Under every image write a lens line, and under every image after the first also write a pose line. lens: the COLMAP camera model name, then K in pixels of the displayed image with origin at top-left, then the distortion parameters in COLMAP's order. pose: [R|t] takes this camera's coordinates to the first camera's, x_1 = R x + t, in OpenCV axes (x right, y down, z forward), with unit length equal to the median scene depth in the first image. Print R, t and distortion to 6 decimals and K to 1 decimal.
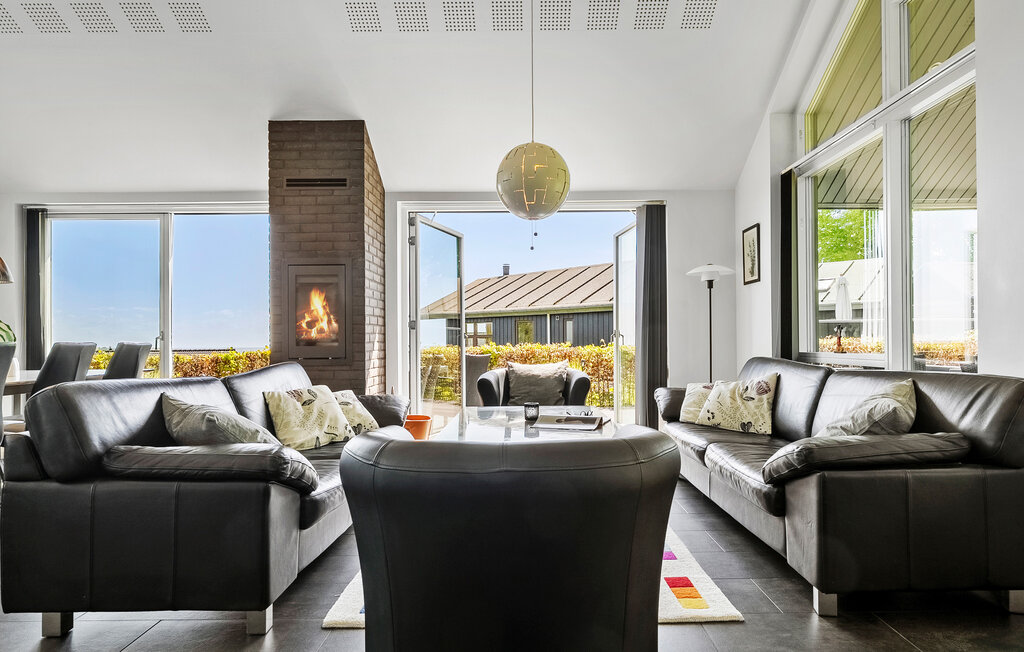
lens RADIAL K [[537.7, 0, 503.5], [0, 537.7, 341.6], [0, 0, 1]] dist [-0.001081, -0.000041]
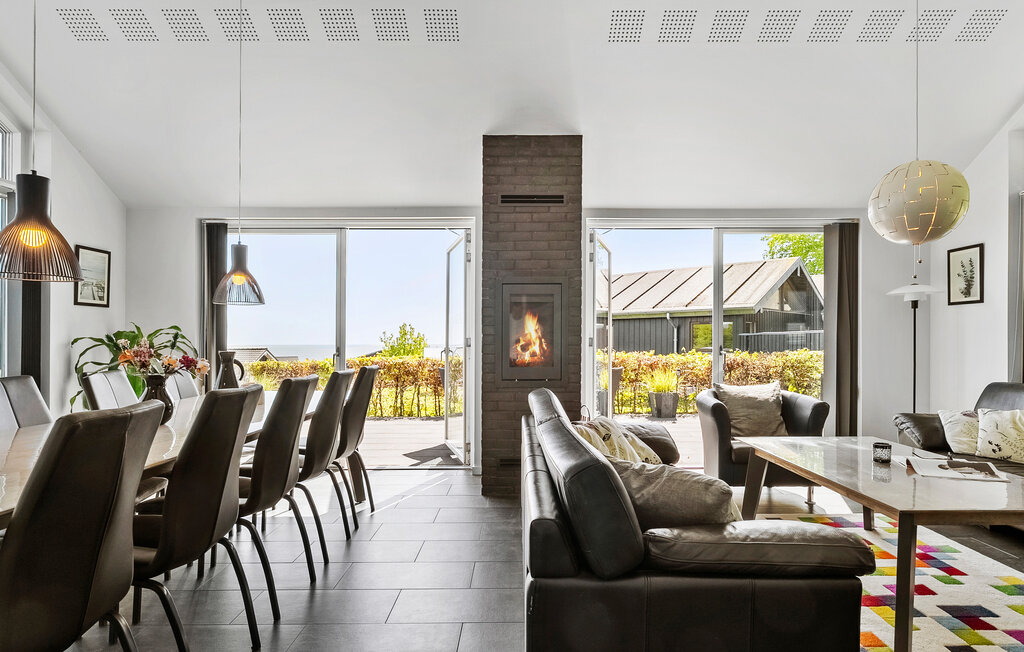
lens RADIAL K [[529.1, 0, 503.6], [0, 529.1, 333.4], [0, 0, 1]] dist [-0.013073, 0.003817]
pose [[0.999605, -0.003282, 0.027919, -0.424481], [0.003754, 0.999851, -0.016869, -0.044106], [-0.027859, 0.016967, 0.999468, 0.073747]]
